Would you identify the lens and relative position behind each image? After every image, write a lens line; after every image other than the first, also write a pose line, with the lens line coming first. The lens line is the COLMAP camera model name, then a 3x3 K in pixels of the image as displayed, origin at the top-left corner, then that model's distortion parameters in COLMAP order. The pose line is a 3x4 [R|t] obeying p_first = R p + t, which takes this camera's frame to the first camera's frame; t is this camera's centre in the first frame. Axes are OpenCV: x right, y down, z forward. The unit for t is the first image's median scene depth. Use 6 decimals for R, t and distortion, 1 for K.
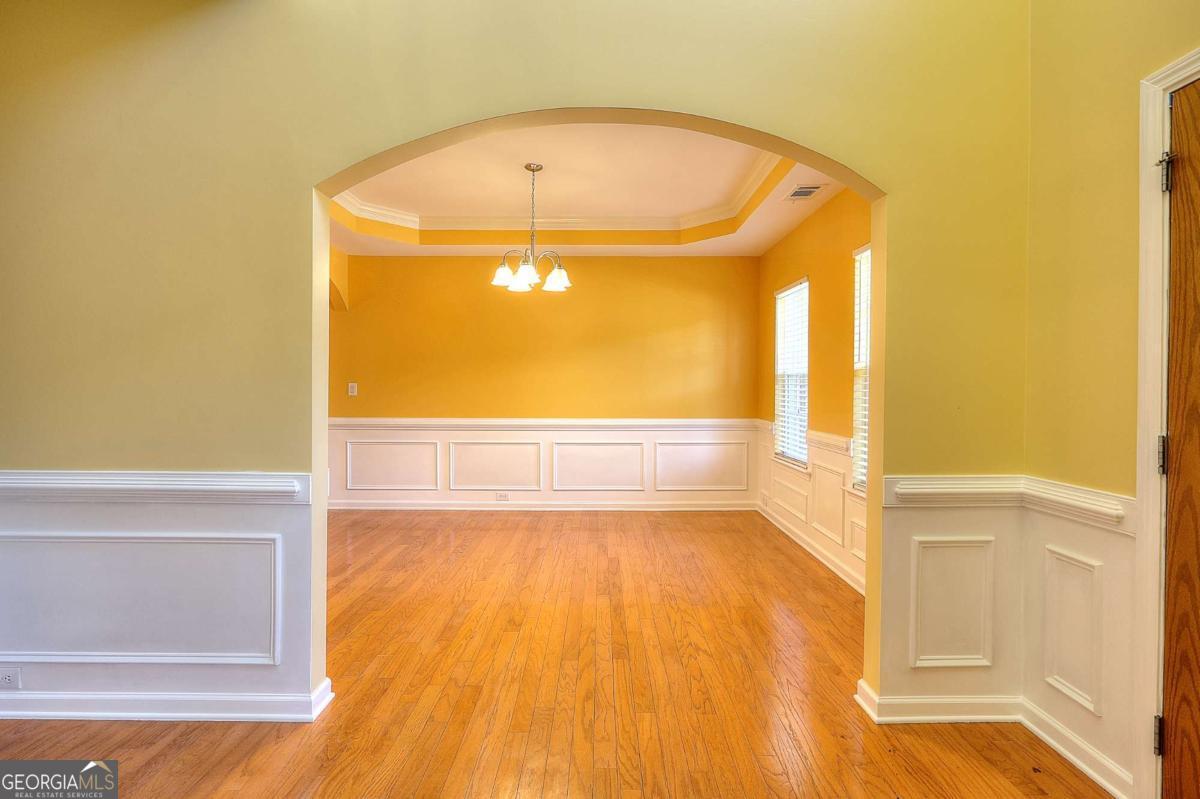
lens RADIAL K [[553.2, 0, 604.0], [0, 553.2, 394.0], [0, 0, 1]] dist [-0.007209, 0.000861]
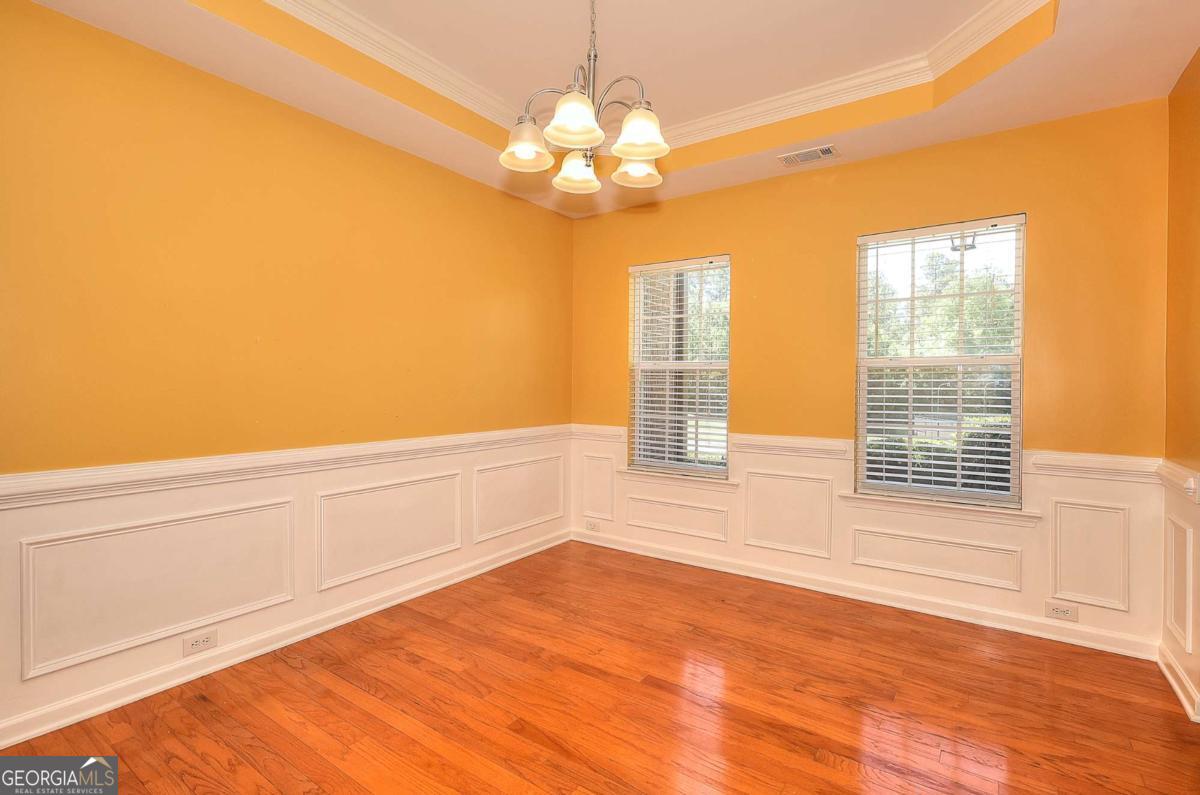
lens RADIAL K [[553.2, 0, 601.7], [0, 553.2, 394.9], [0, 0, 1]] dist [-0.007209, 0.000861]
pose [[0.571807, -0.006421, 0.820363, -0.538703], [0.003276, 0.999979, 0.005544, 0.002082], [-0.820382, -0.000483, 0.571816, 0.816133]]
